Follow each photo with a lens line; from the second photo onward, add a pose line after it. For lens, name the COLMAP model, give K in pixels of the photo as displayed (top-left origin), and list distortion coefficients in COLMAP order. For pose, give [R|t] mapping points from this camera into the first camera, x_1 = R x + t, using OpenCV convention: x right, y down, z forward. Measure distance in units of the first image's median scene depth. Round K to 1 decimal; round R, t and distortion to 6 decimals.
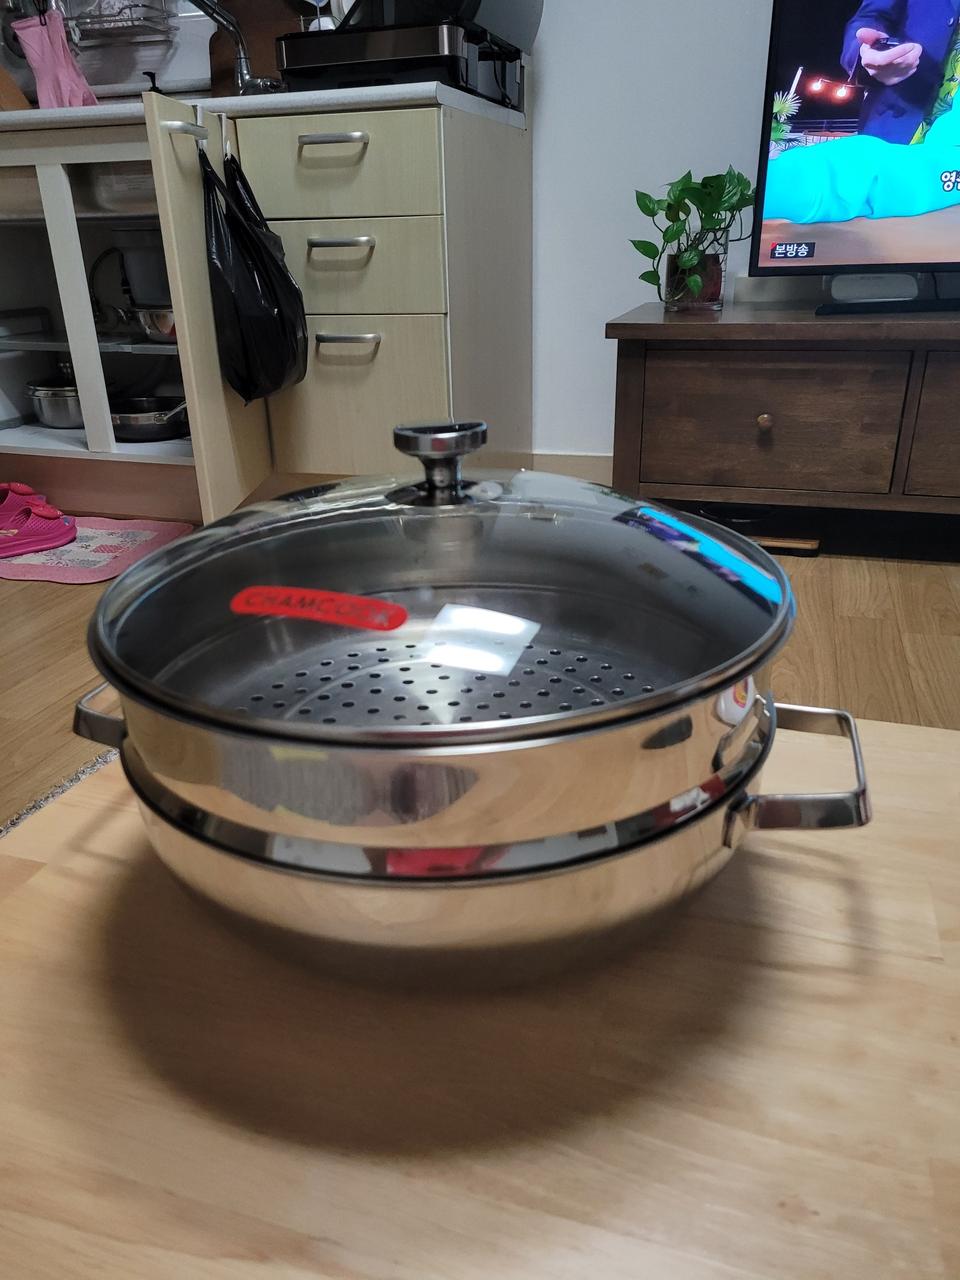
lens RADIAL K [[980.2, 0, 461.6], [0, 980.2, 640.7], [0, 0, 1]] dist [0.036925, -0.001540]
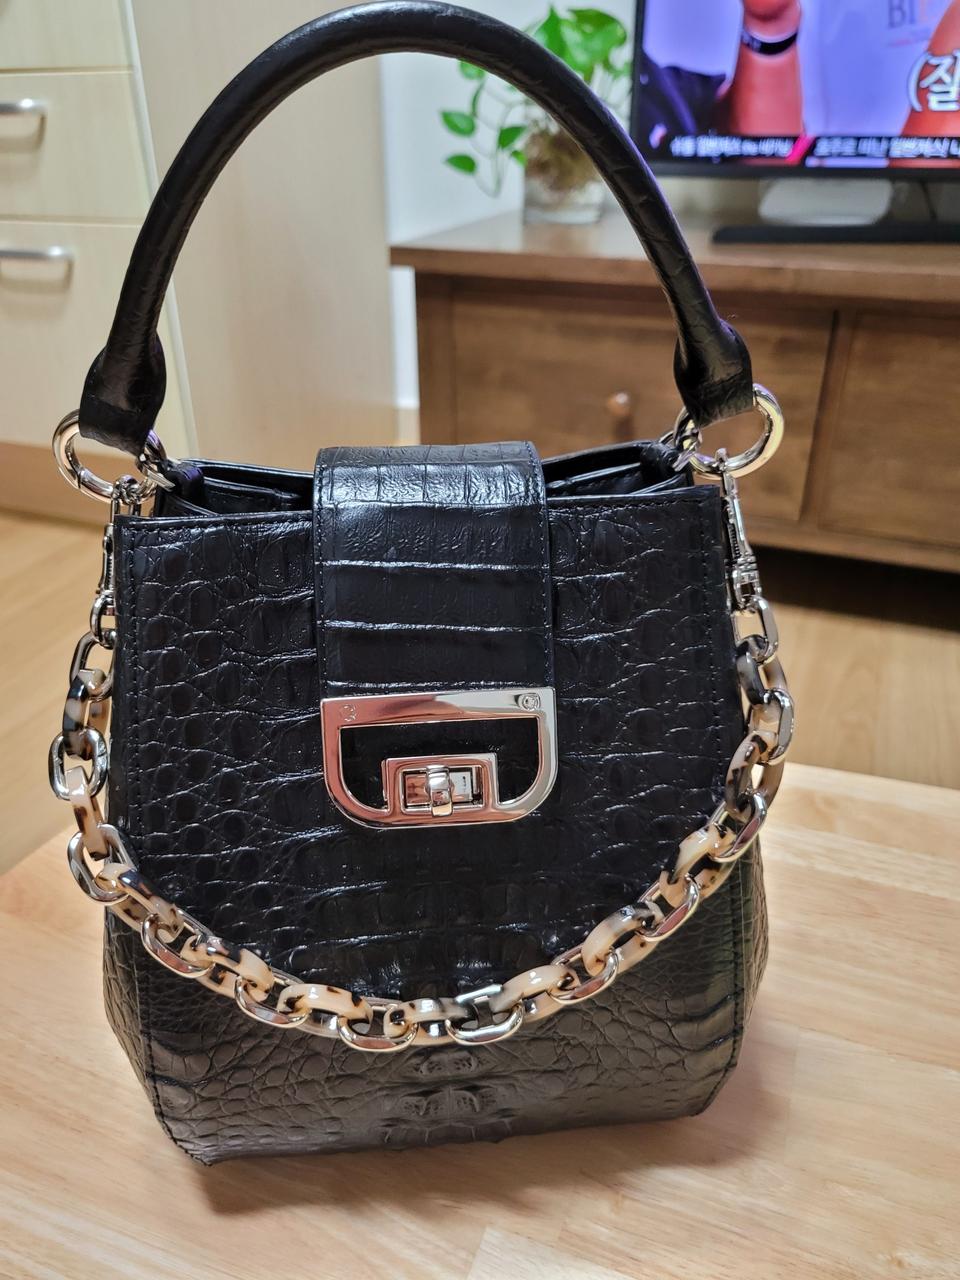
lens RADIAL K [[997.5, 0, 466.8], [0, 997.5, 638.6], [0, 0, 1]] dist [-0.011248, -0.005794]
pose [[0.996922, 0.054782, -0.056076, 0.249114], [-0.049369, 0.994372, 0.093738, -0.123466], [0.060895, -0.090681, 0.994016, 0.311090]]
